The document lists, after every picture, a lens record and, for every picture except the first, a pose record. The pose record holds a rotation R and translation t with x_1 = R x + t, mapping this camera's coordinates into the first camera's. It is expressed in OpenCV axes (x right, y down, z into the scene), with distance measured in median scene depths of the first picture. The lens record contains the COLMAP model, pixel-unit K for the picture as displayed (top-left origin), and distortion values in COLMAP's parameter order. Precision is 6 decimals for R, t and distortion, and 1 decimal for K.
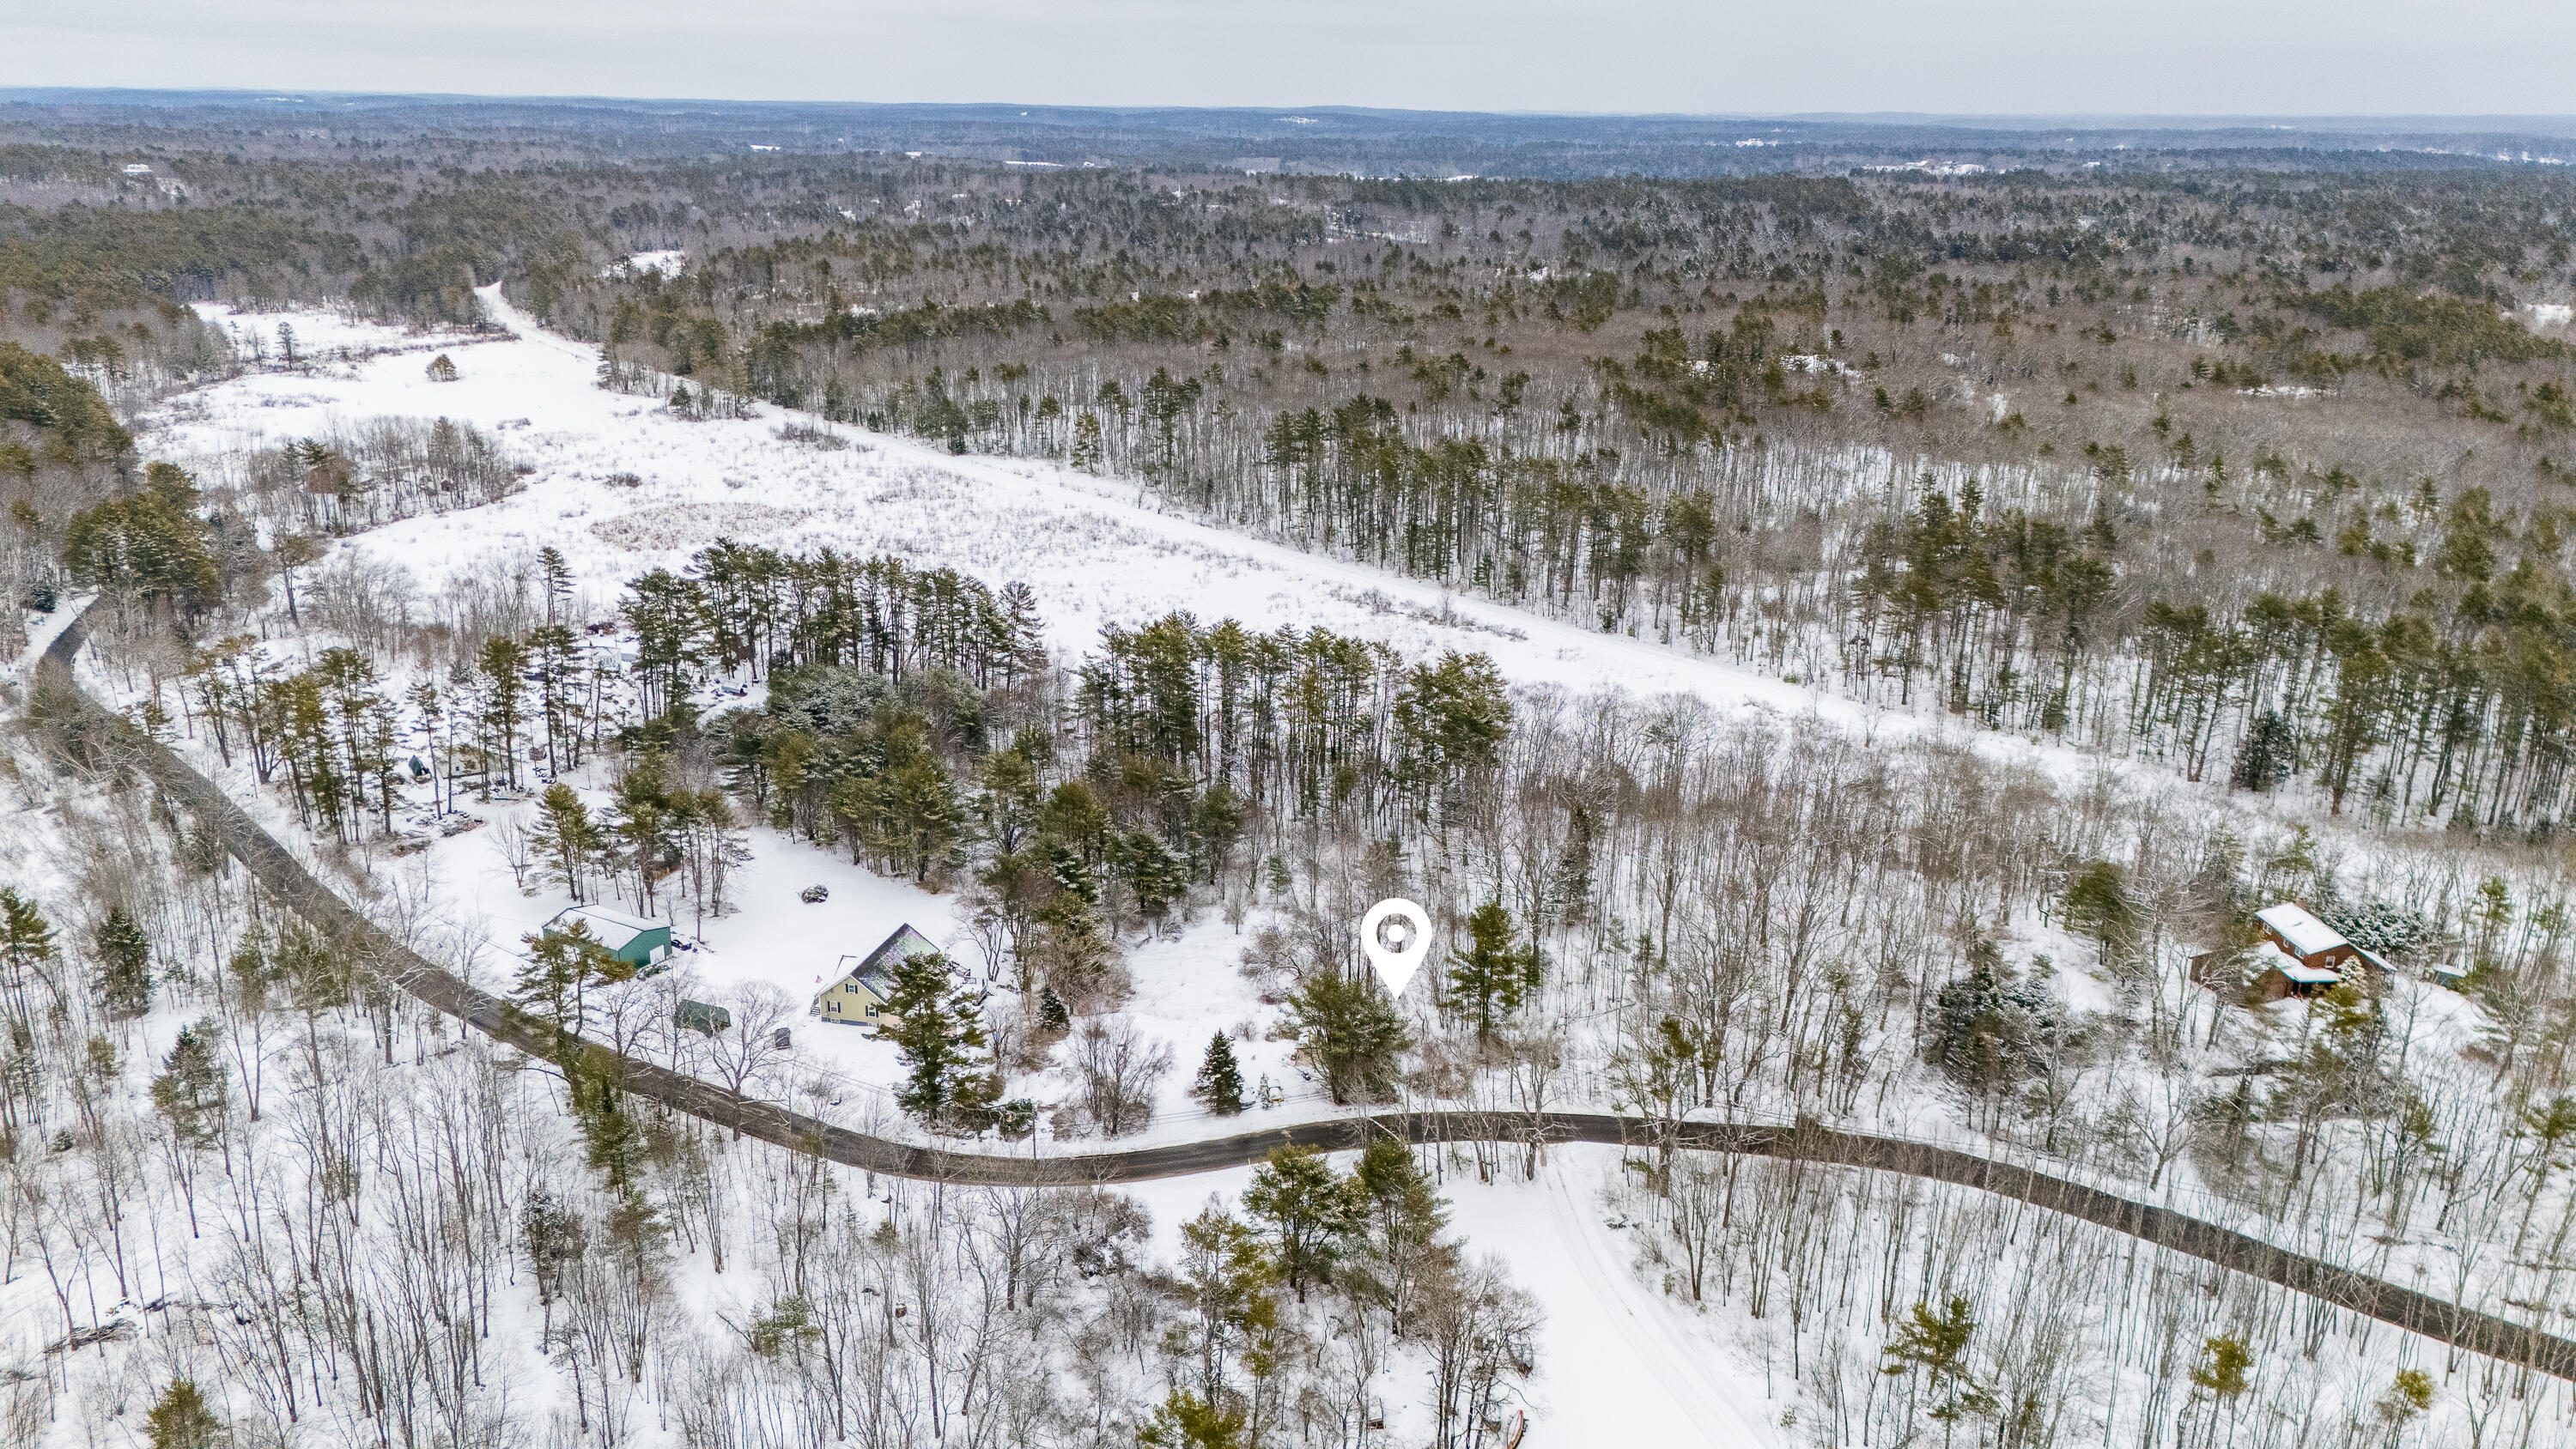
lens RADIAL K [[1895.4, 0, 1288.0], [0, 1895.4, 724.5], [0, 0, 1]] dist [0.009493, -0.001934]
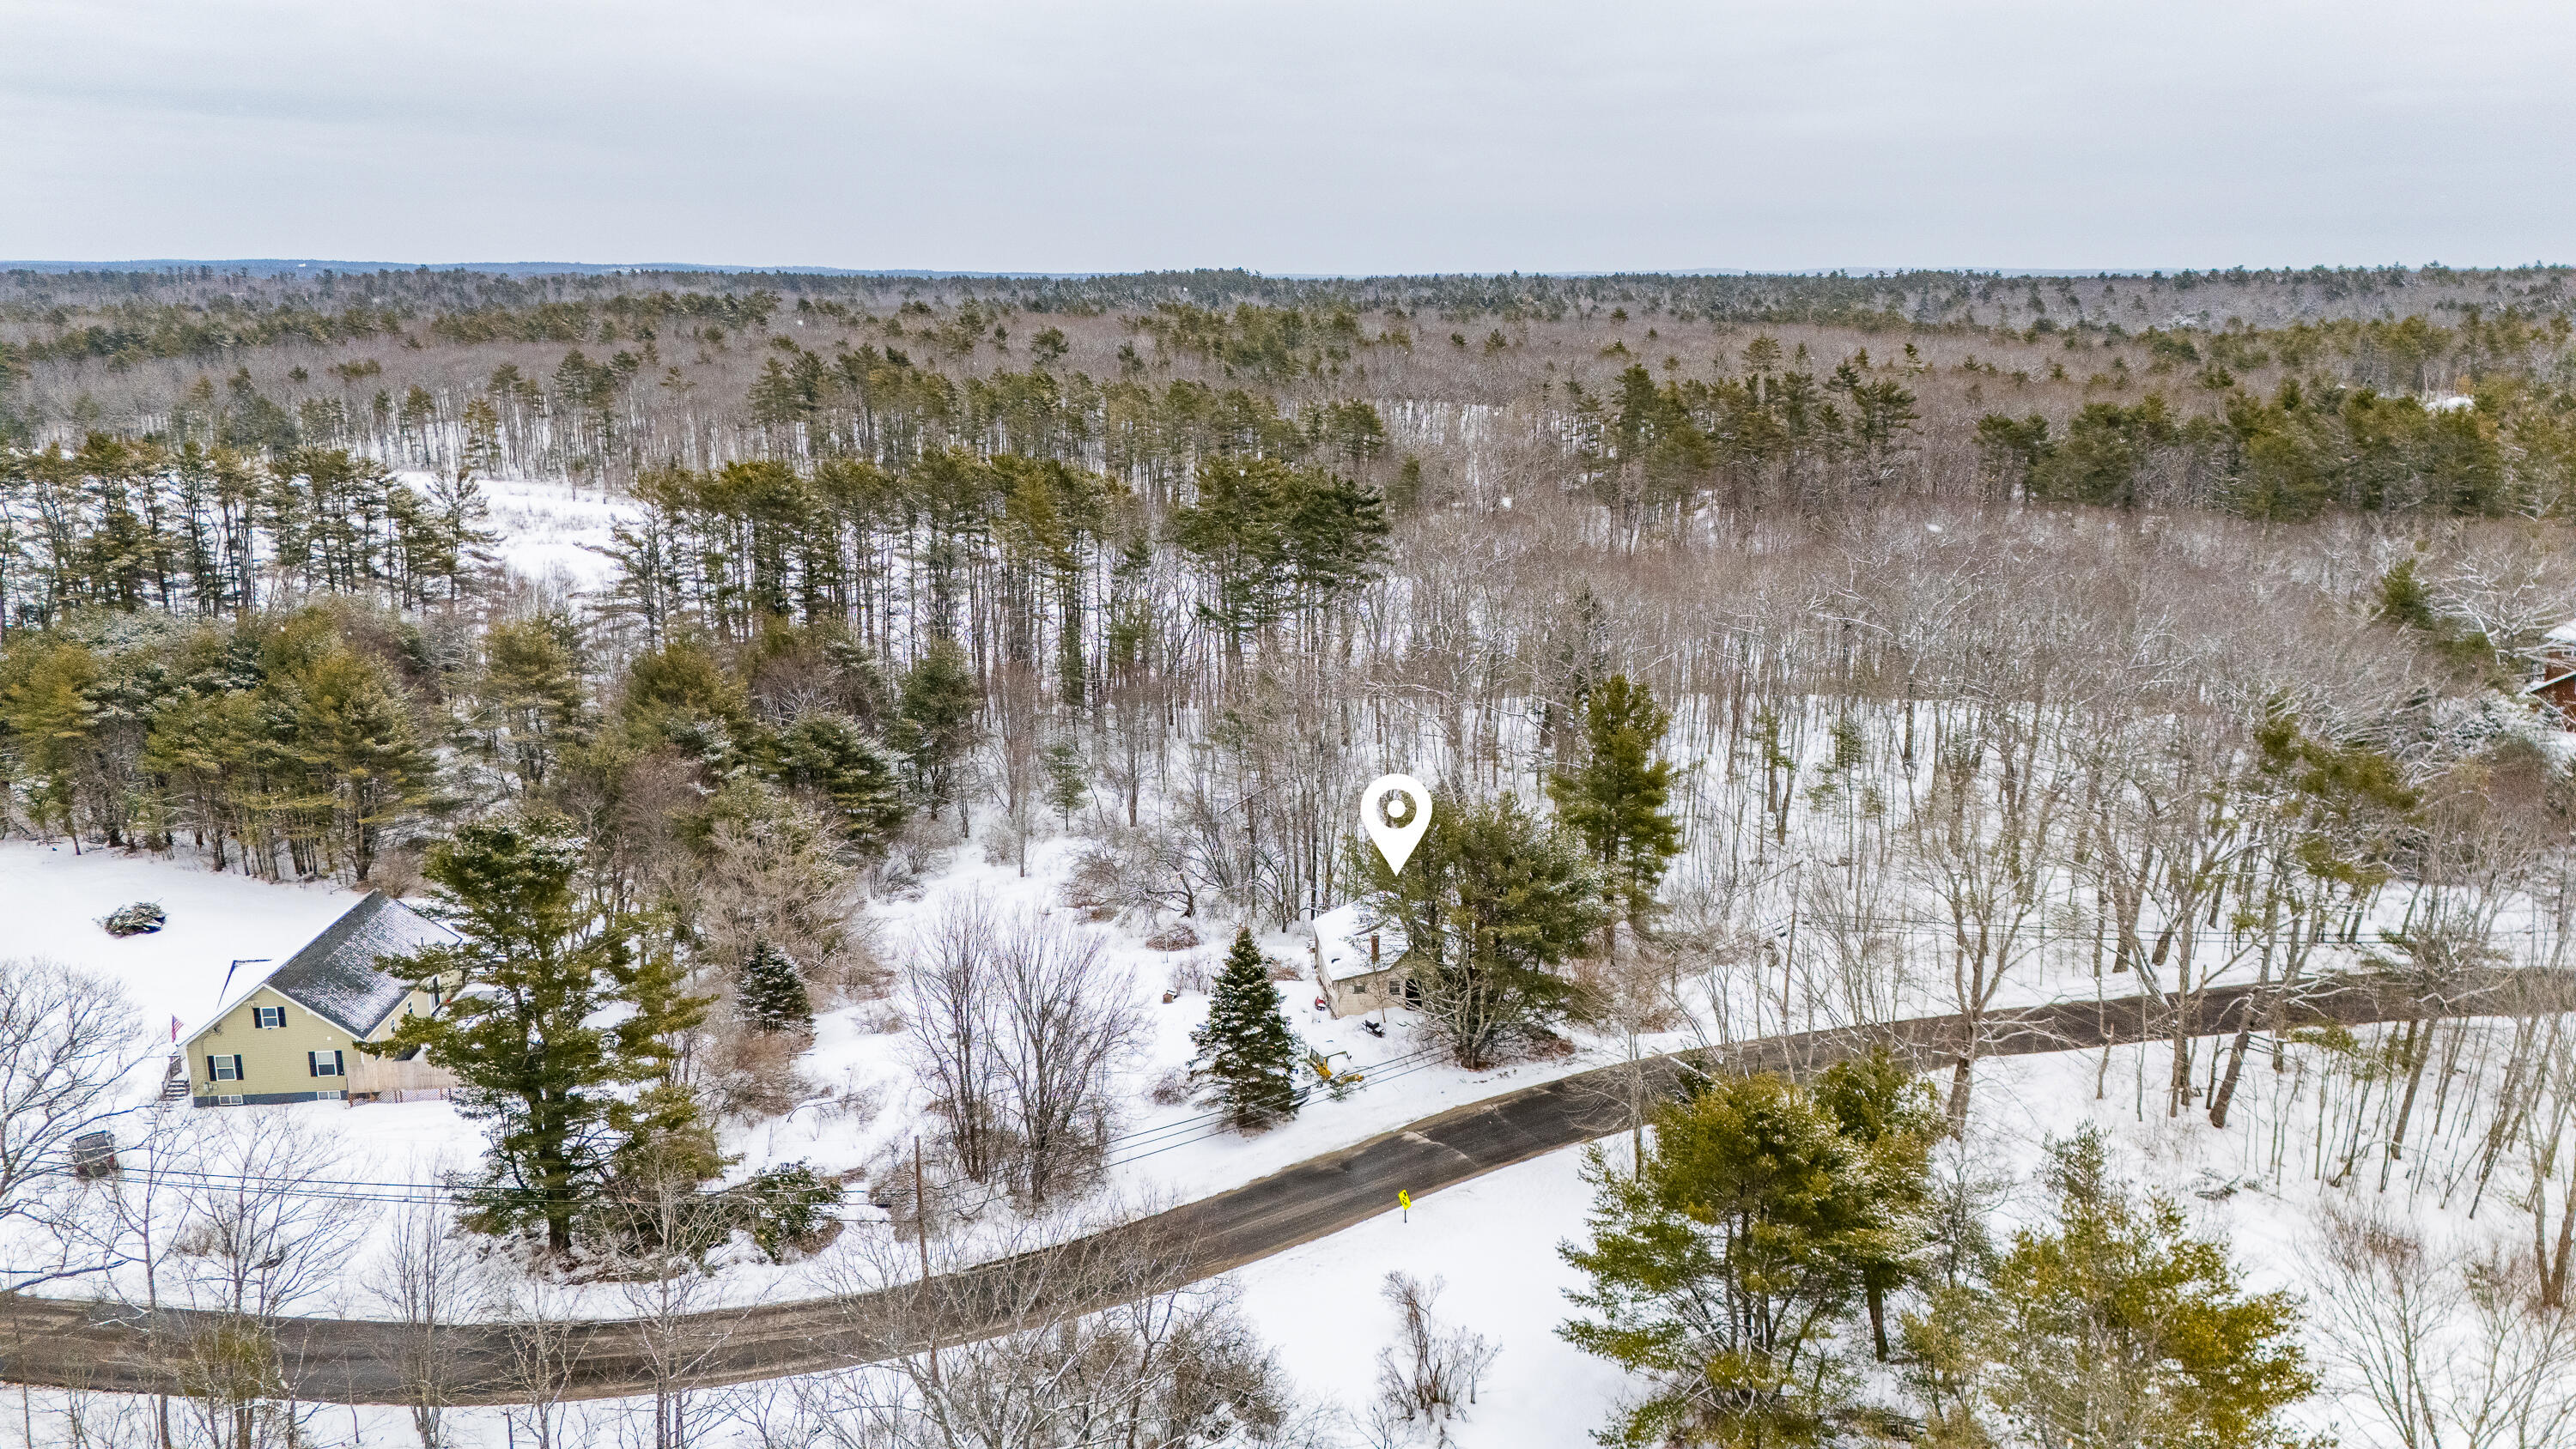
lens RADIAL K [[1802.5, 0, 1297.0], [0, 1802.5, 787.8], [0, 0, 1]] dist [-0.000176, 0.000977]
pose [[0.933228, -0.085485, 0.348967, -0.165197], [0.108718, 0.992937, -0.047504, 0.145830], [-0.342441, 0.082271, 0.935930, 0.582695]]
